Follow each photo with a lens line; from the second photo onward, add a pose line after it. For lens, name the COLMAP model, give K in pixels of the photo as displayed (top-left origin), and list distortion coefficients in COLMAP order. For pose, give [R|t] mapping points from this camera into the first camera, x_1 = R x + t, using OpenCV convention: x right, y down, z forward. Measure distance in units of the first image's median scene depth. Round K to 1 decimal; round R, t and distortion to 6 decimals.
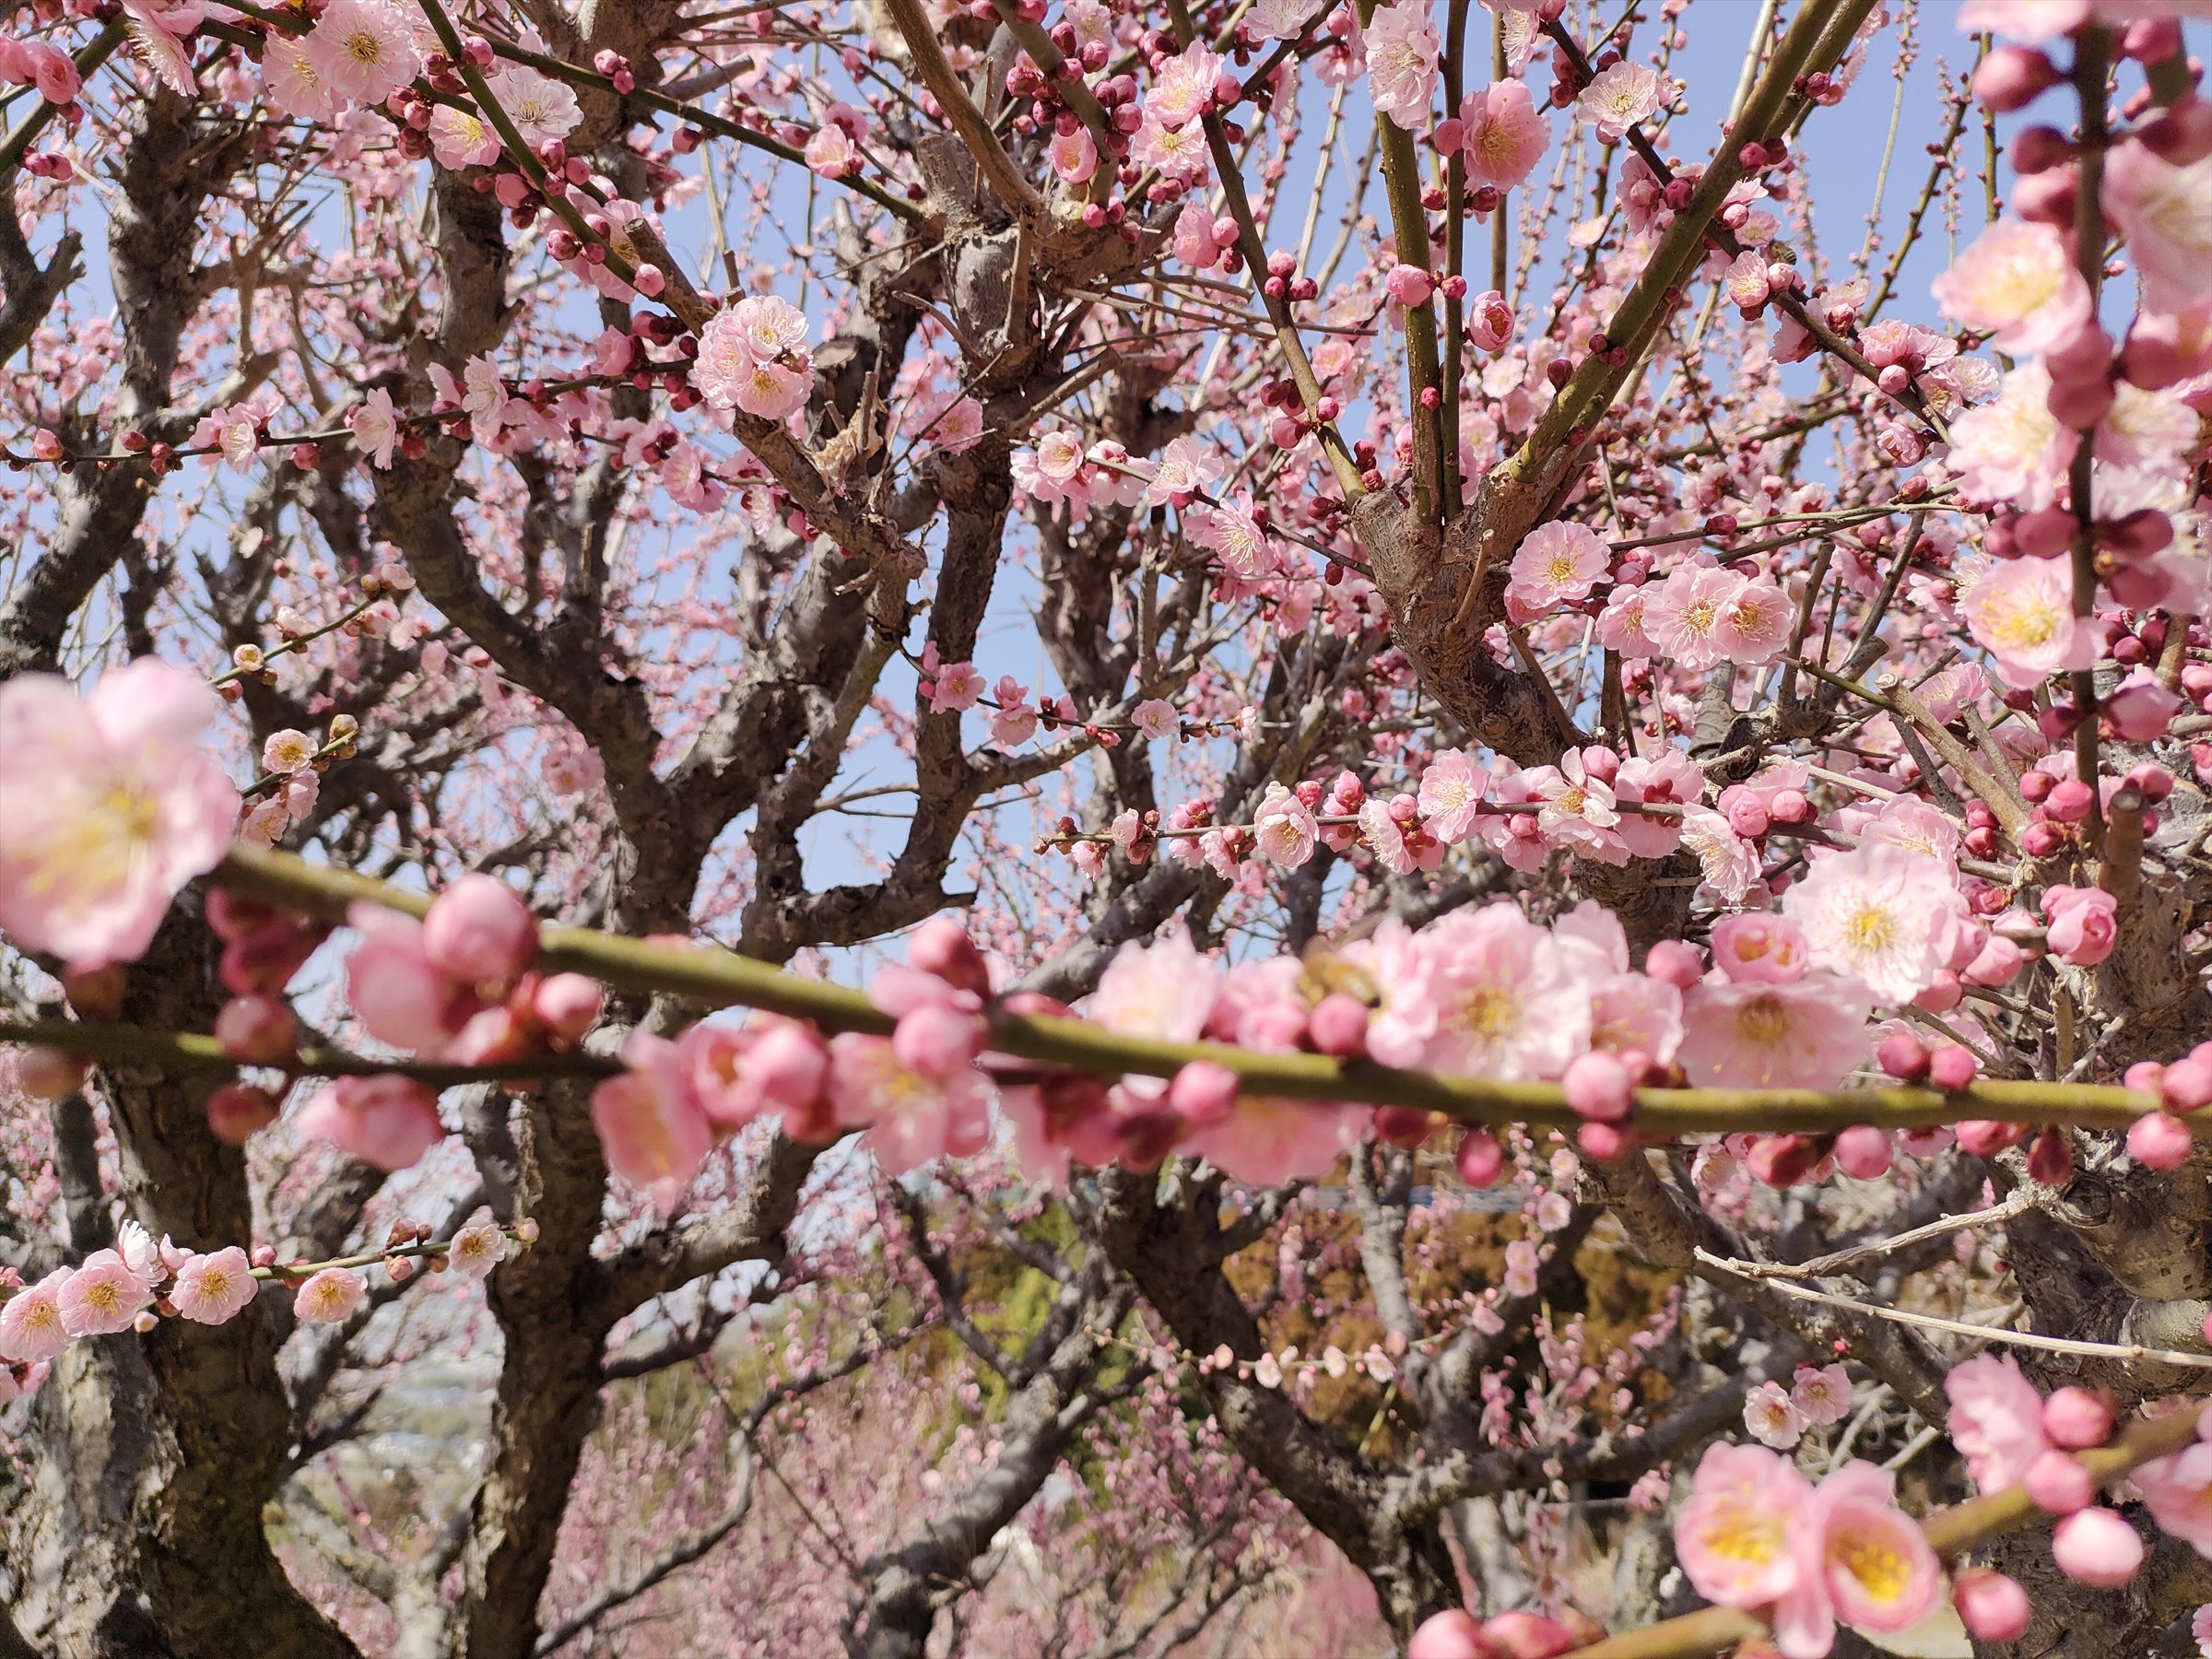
lens RADIAL K [[1688.6, 0, 1098.1], [0, 1688.6, 800.5], [0, 0, 1]] dist [0.057263, -0.054078]
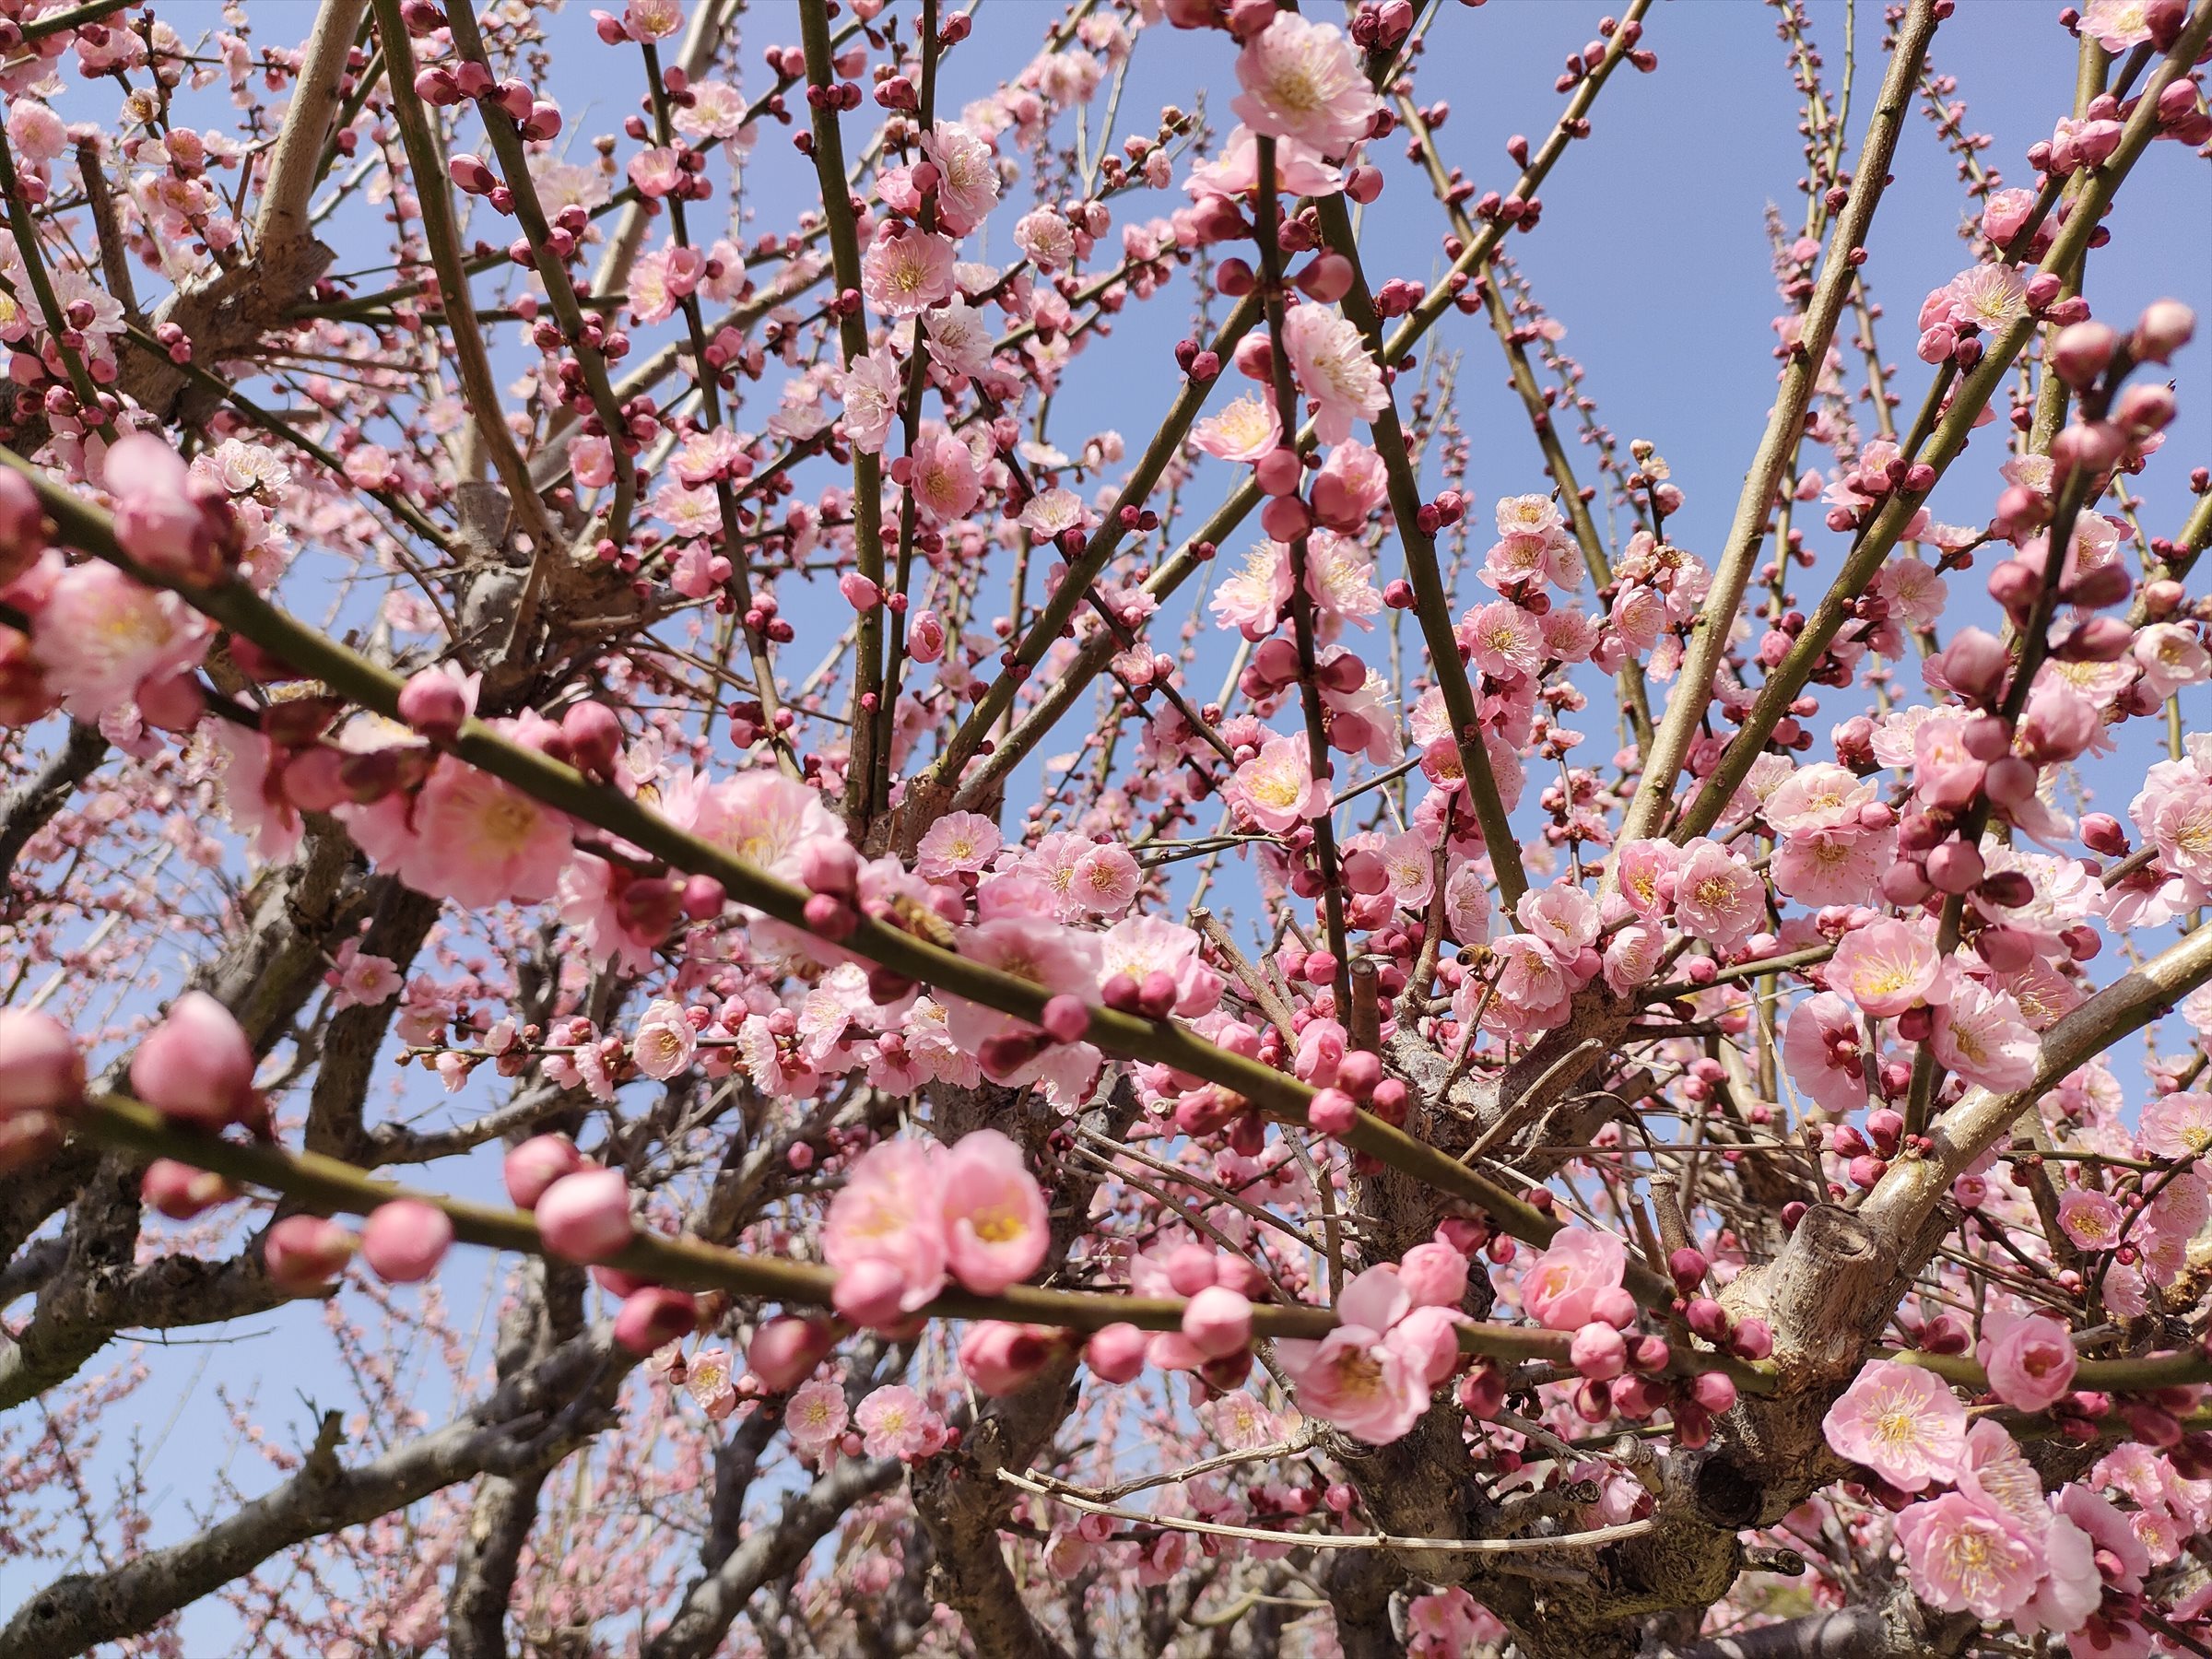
lens RADIAL K [[1688.6, 0, 1098.1], [0, 1688.6, 800.5], [0, 0, 1]] dist [0.057263, -0.054078]
pose [[0.954777, 0.191367, 0.227552, 0.094759], [-0.086081, 0.910474, -0.404508, 0.256600], [-0.284590, 0.366627, 0.885773, -0.014165]]
